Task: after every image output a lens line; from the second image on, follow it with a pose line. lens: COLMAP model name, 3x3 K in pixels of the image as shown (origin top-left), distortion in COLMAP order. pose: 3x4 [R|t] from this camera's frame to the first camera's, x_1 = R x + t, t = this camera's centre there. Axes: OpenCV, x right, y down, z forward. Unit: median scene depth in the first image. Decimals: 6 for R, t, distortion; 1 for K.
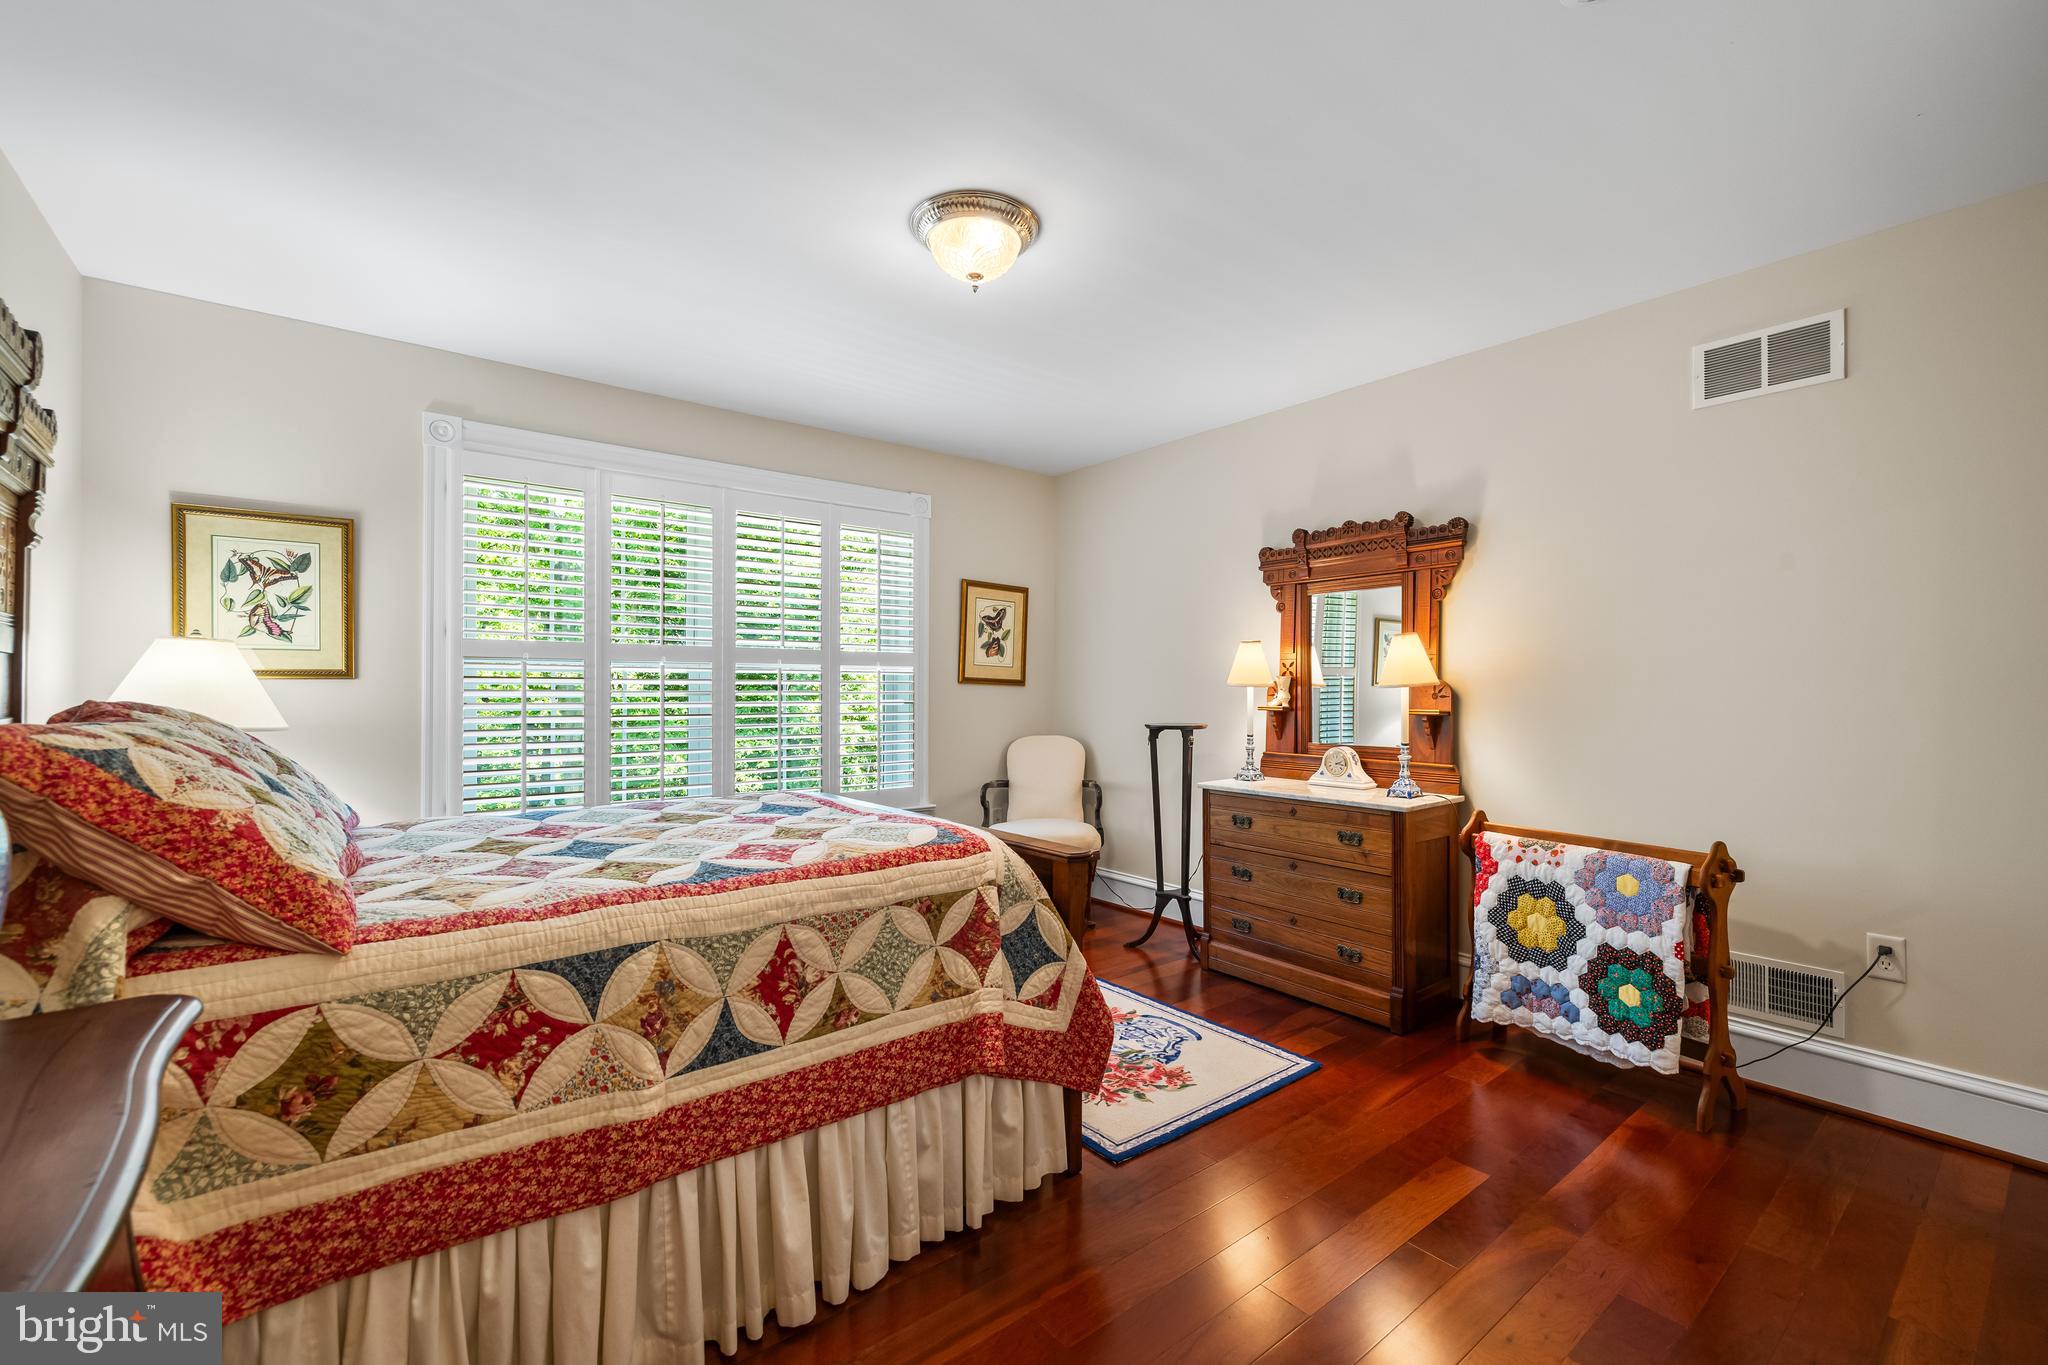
lens RADIAL K [[862.2, 0, 1038.3], [0, 862.2, 688.8], [0, 0, 1]] dist [0.003143, 0.000707]
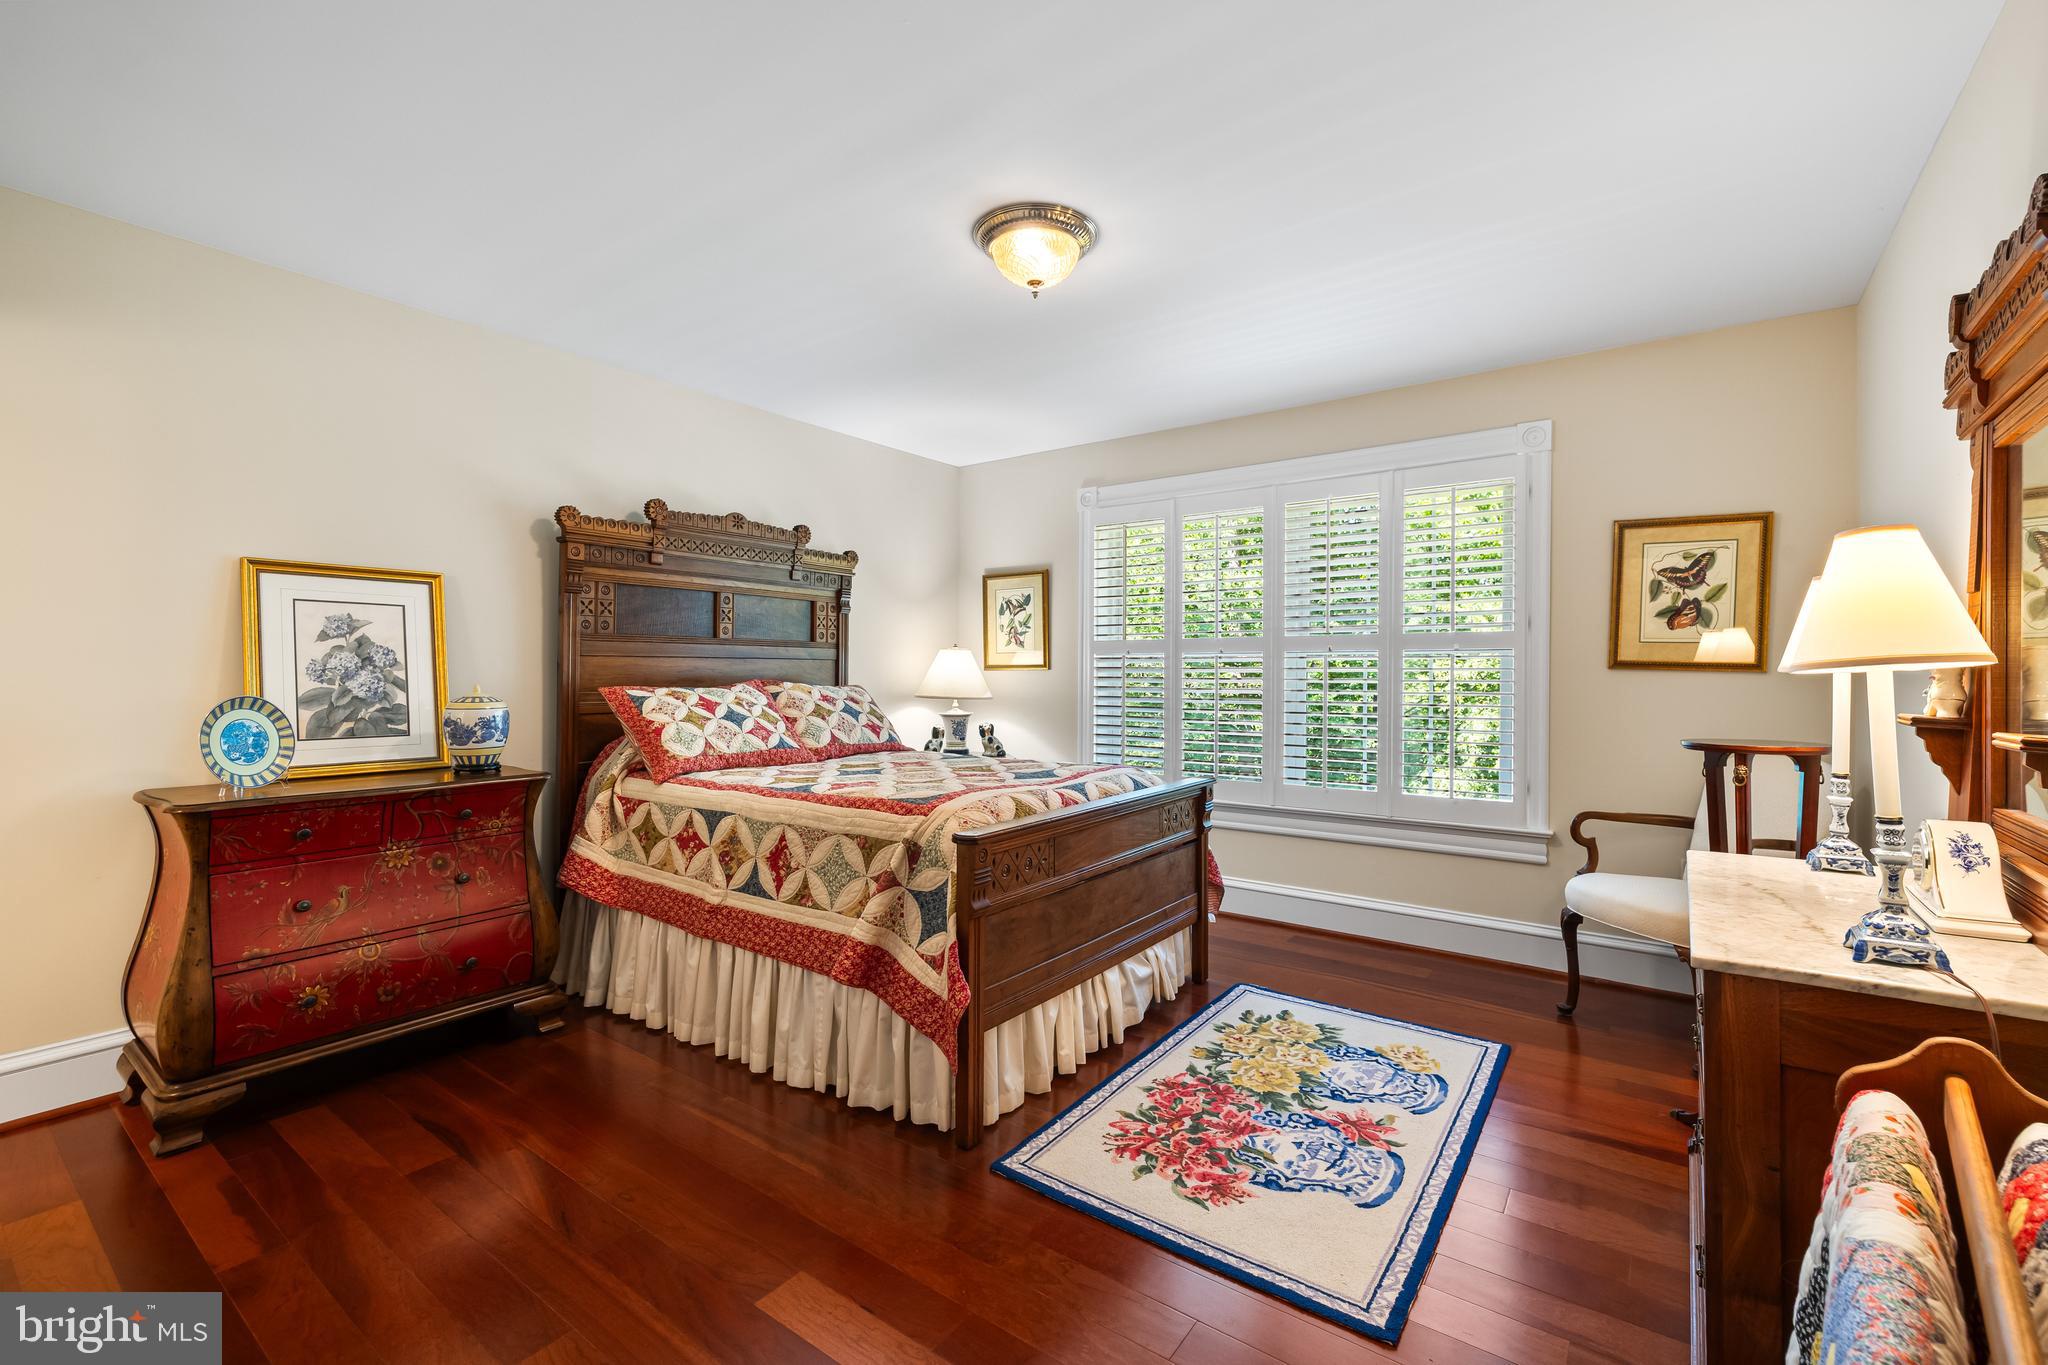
lens RADIAL K [[862.2, 0, 1038.7], [0, 862.2, 679.4], [0, 0, 1]] dist [0.003143, 0.000707]
pose [[0.265676, 0.003045, -0.964058, 0.872733], [-0.003375, 0.999992, 0.002228, 0.003754], [0.964057, 0.002662, 0.265684, 0.676198]]
